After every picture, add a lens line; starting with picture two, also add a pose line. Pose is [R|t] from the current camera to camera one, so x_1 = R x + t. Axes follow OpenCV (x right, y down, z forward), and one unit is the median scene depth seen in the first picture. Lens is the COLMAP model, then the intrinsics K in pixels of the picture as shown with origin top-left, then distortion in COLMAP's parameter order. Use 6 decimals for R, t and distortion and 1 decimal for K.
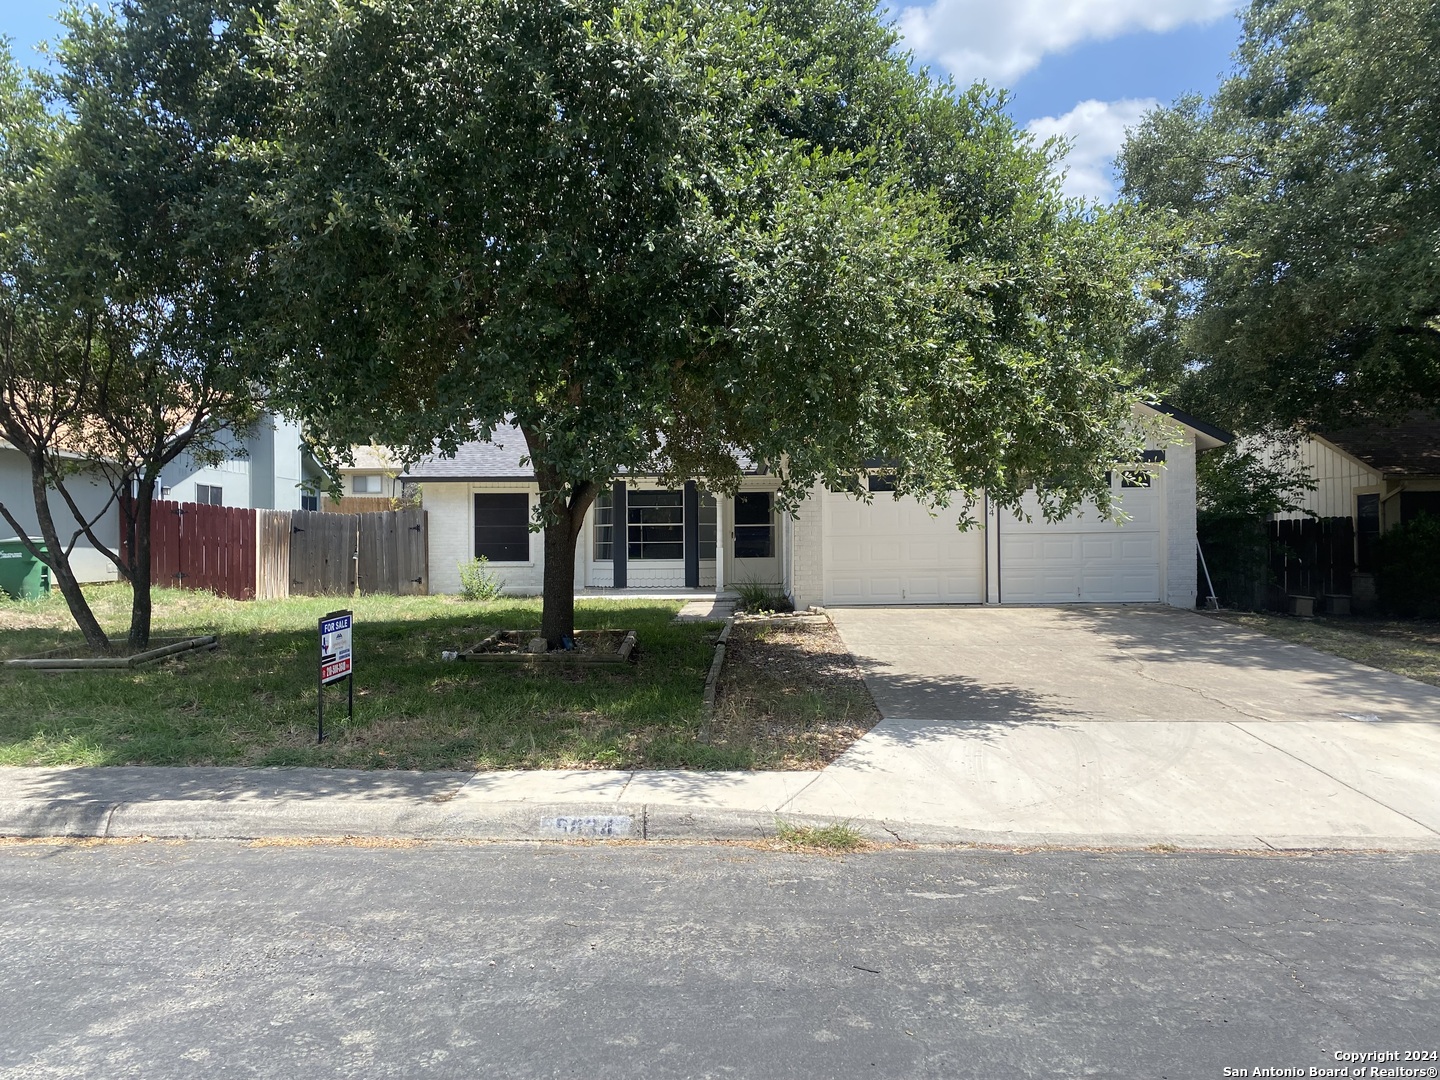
lens RADIAL K [[1096.6, 0, 720.0], [0, 1096.6, 540.0], [0, 0, 1]] dist [0.026748, -0.010730]
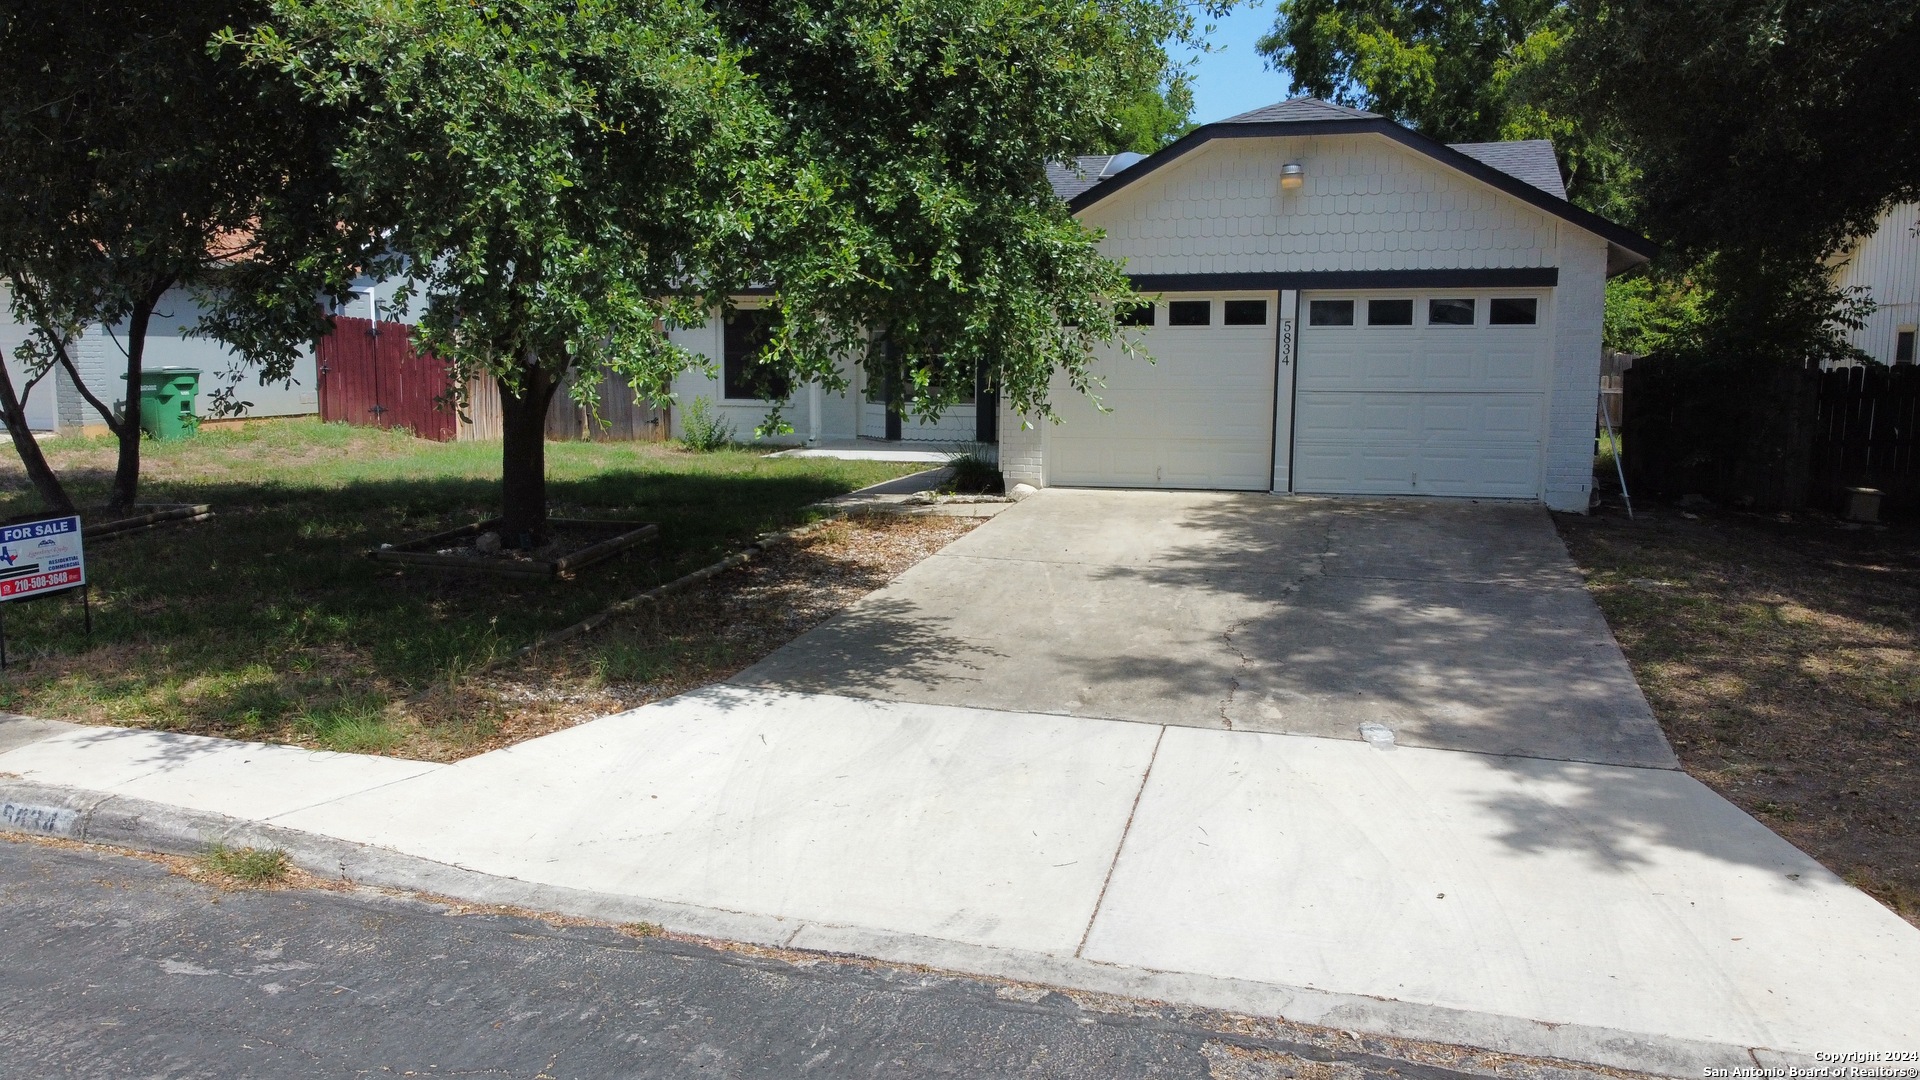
lens RADIAL K [[1457.8, 0, 960.0], [0, 1457.8, 540.0], [0, 0, 1]] dist [-0.004541, 0.001821]
pose [[0.964277, 0.049172, -0.260291, 0.296232], [-0.013071, 0.990255, 0.138648, -0.037172], [0.264573, -0.130293, 0.955523, 0.064379]]
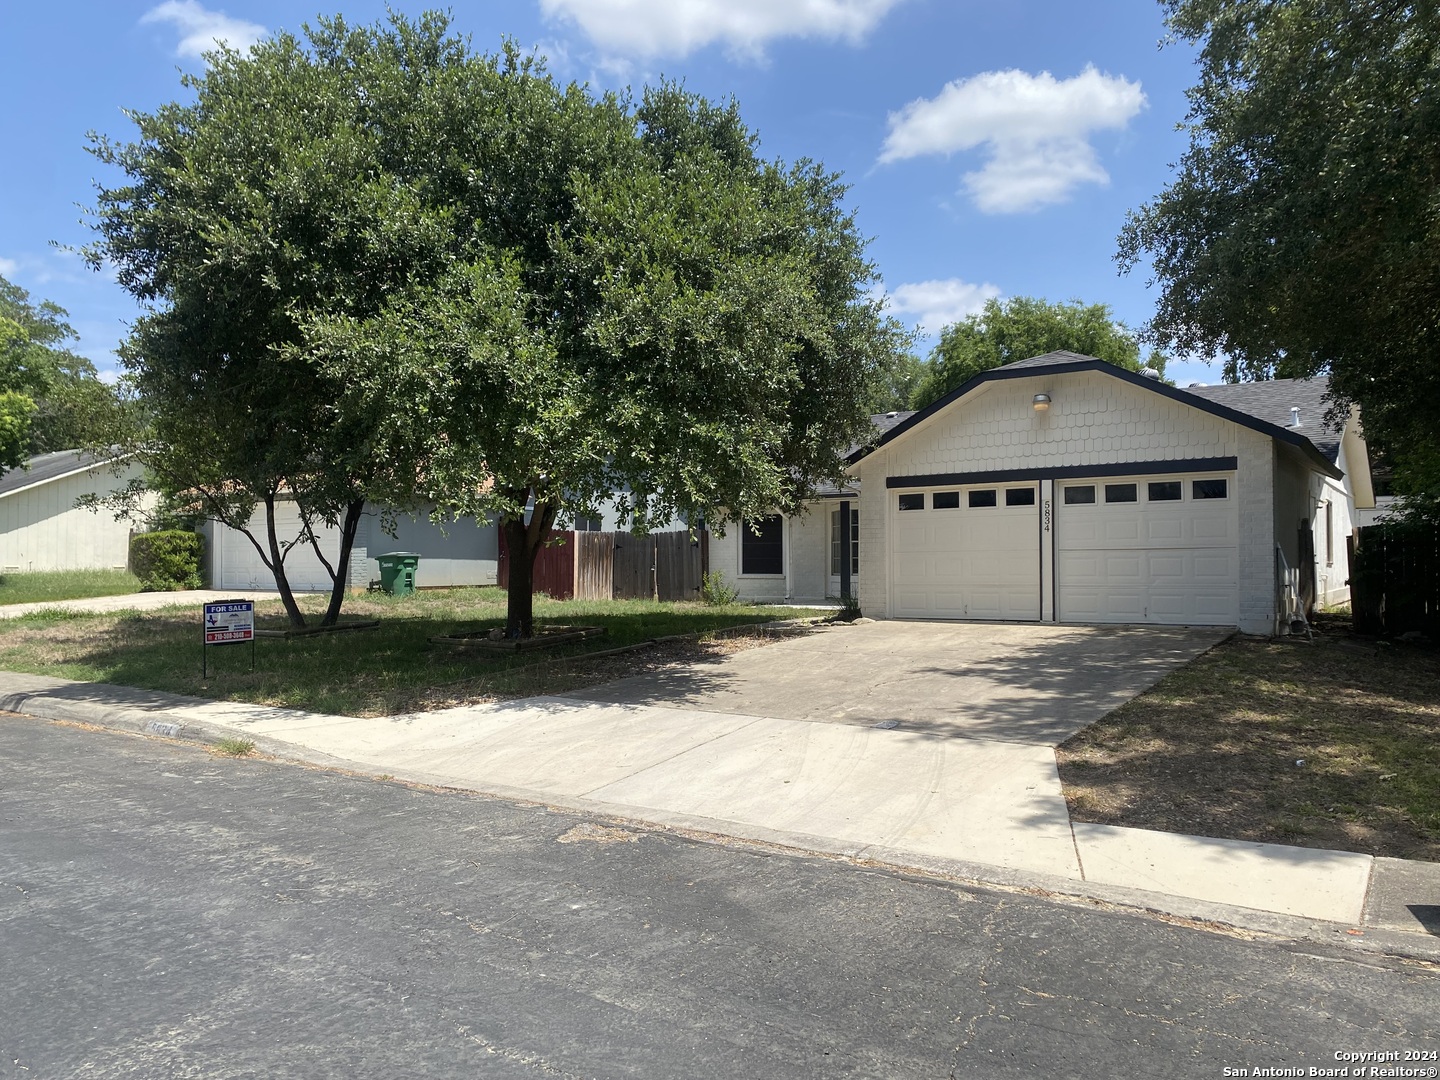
lens RADIAL K [[1096.6, 0, 720.0], [0, 1096.6, 540.0], [0, 0, 1]] dist [0.026748, -0.010730]
pose [[0.843615, -0.005916, -0.536916, 0.531738], [-0.002208, 0.999893, -0.014487, 0.000482], [0.536944, 0.013407, 0.843511, 0.020548]]
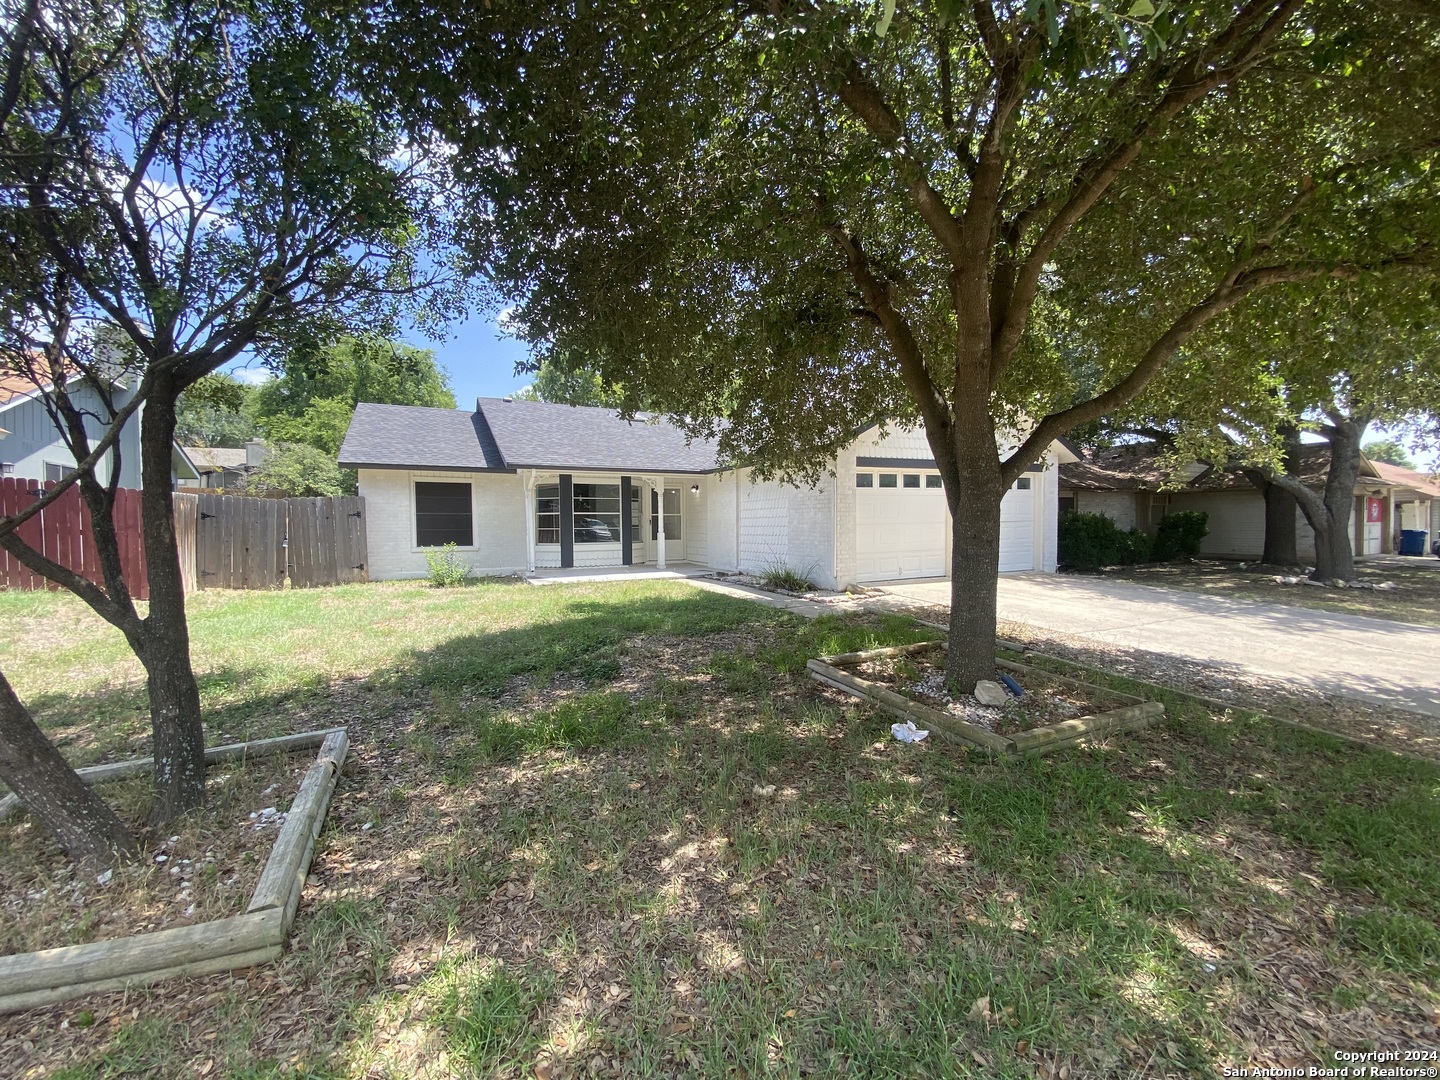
lens RADIAL K [[579.9, 0, 715.7], [0, 579.9, 543.4], [0, 0, 1]] dist [0.014557, -0.018271]
pose [[0.883920, -0.014293, 0.467420, -0.326640], [-0.001911, 0.999414, 0.034175, -0.004331], [-0.467635, -0.031101, 0.883374, 0.528897]]
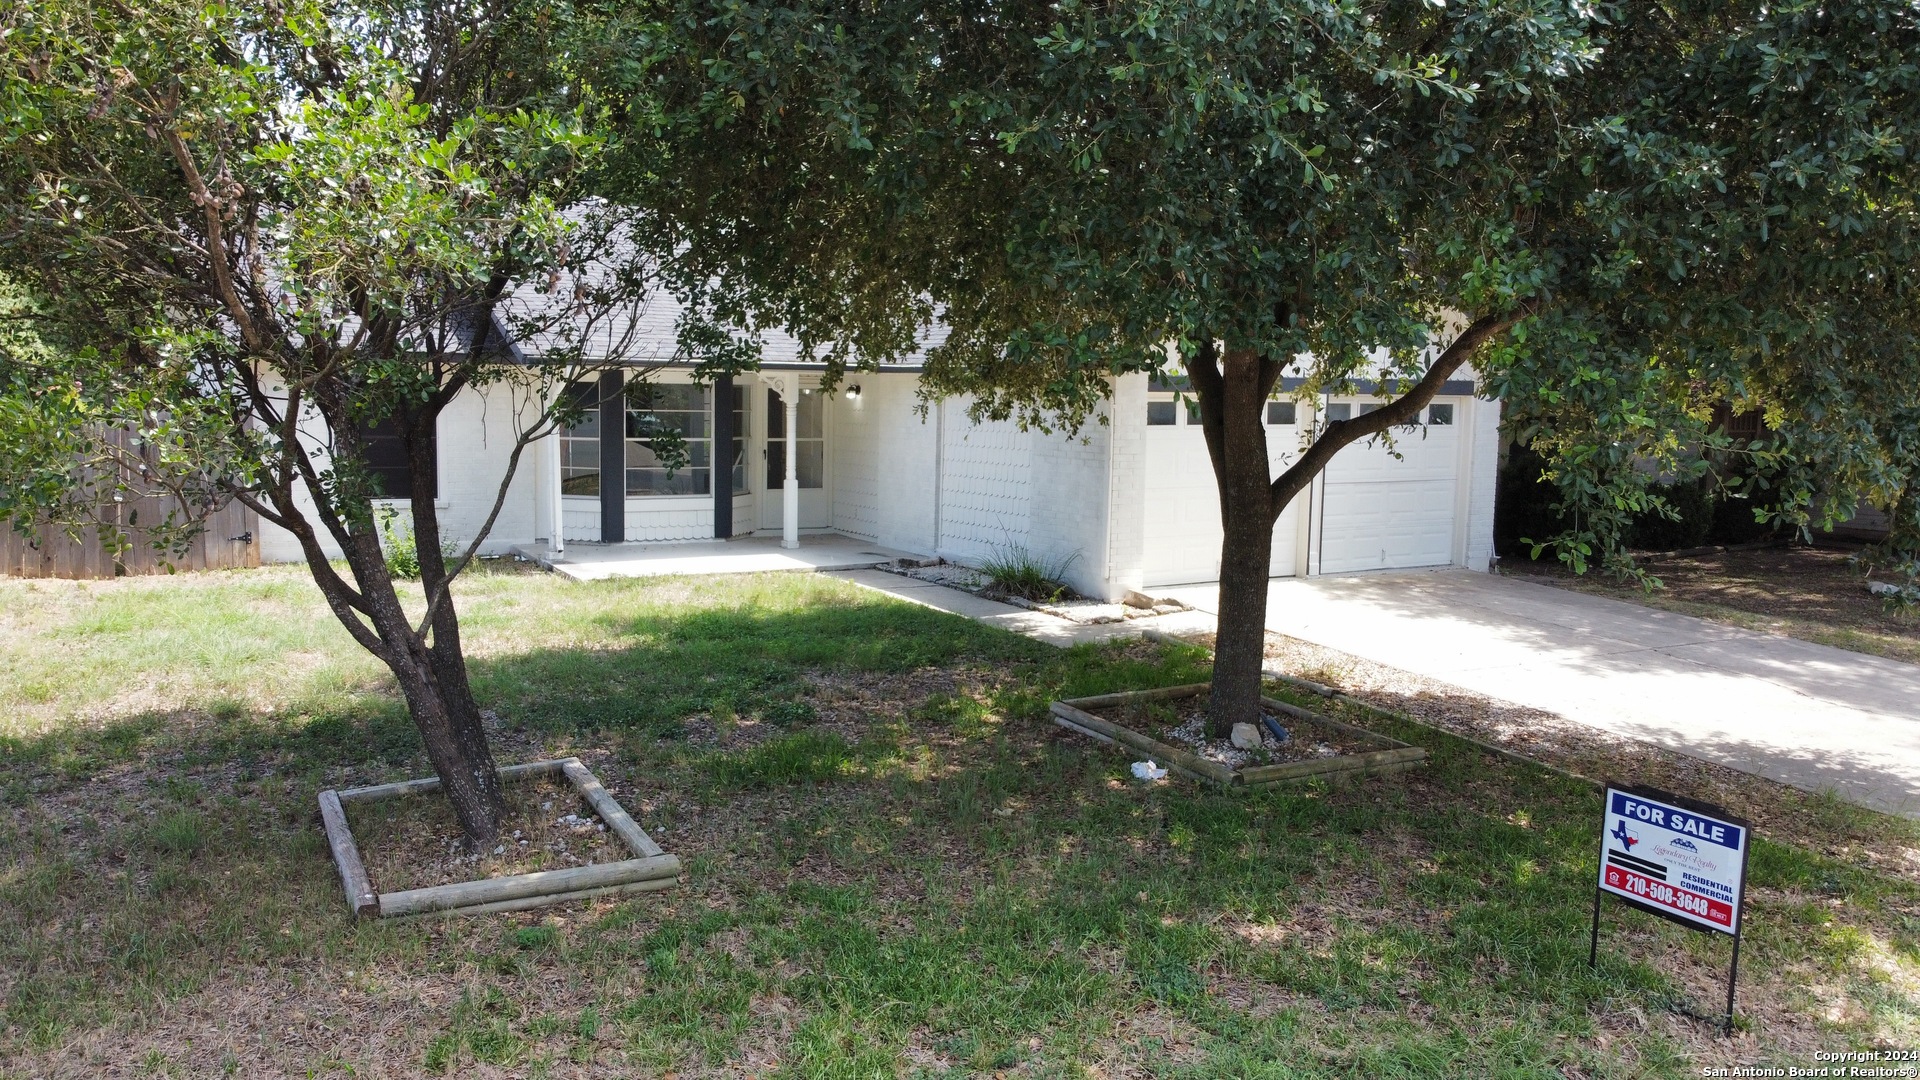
lens RADIAL K [[1467.9, 0, 966.9], [0, 1467.9, 557.2], [0, 0, 1]] dist [-0.021255, -0.000643]
pose [[0.842603, -0.034819, 0.537408, -0.499338], [-0.028532, 0.993620, 0.109114, -0.059197], [-0.537779, -0.107273, 0.836233, 0.286396]]
